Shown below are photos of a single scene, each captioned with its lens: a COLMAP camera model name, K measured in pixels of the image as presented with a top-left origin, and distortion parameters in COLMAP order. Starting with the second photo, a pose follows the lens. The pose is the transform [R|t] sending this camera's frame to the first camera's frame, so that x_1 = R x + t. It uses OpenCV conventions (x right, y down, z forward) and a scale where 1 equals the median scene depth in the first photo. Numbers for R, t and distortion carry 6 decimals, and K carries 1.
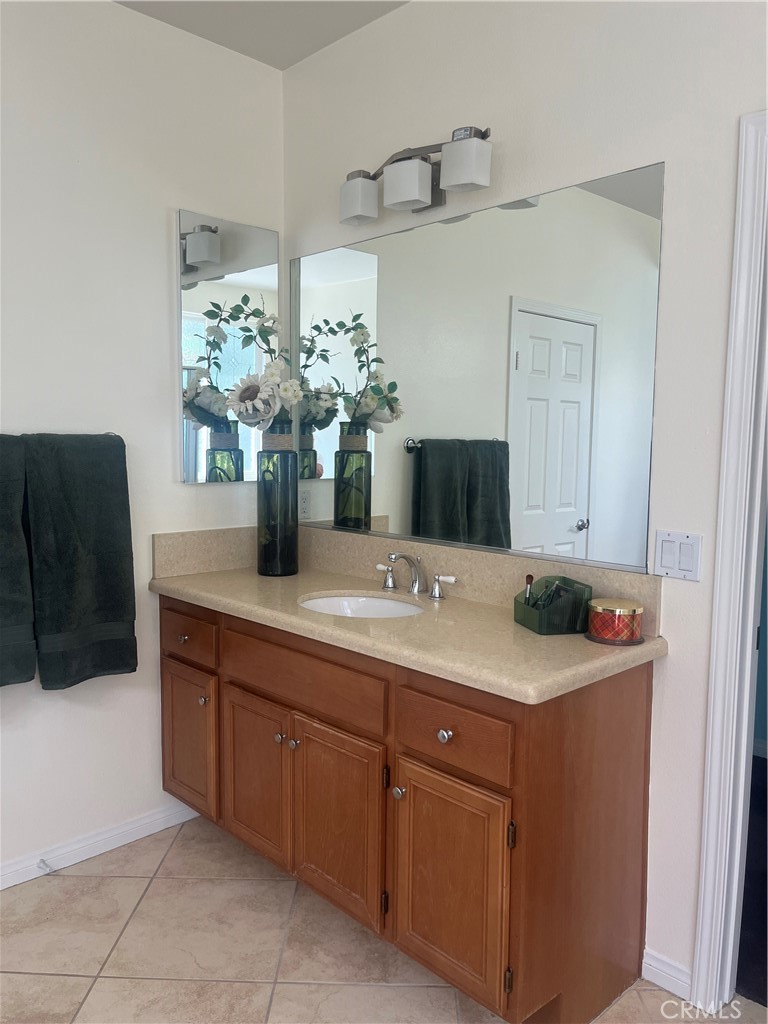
lens RADIAL K [[782.2, 0, 384.0], [0, 782.2, 512.0], [0, 0, 1]] dist [0.097063, -0.129217]
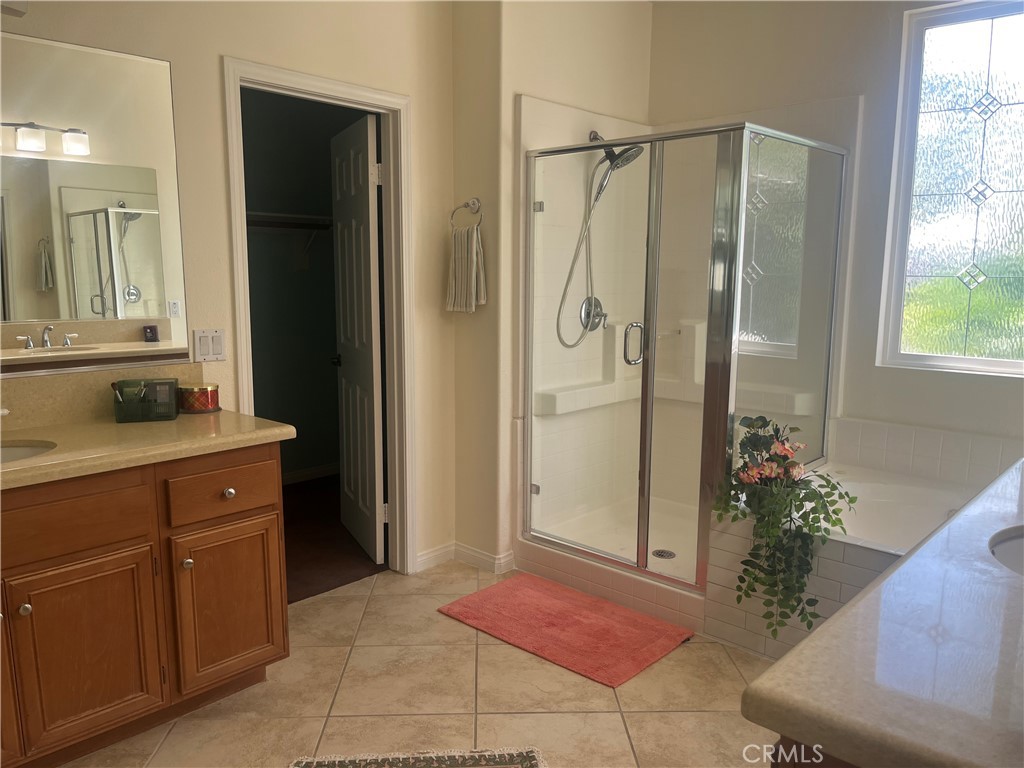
lens RADIAL K [[782.2, 0, 512.0], [0, 782.2, 384.0], [0, 0, 1]] dist [0.097063, -0.129217]
pose [[-0.066148, -0.160264, 0.984855, -1.121938], [0.082814, 0.982730, 0.165480, -0.071468], [-0.994367, 0.092506, -0.051733, 0.520781]]
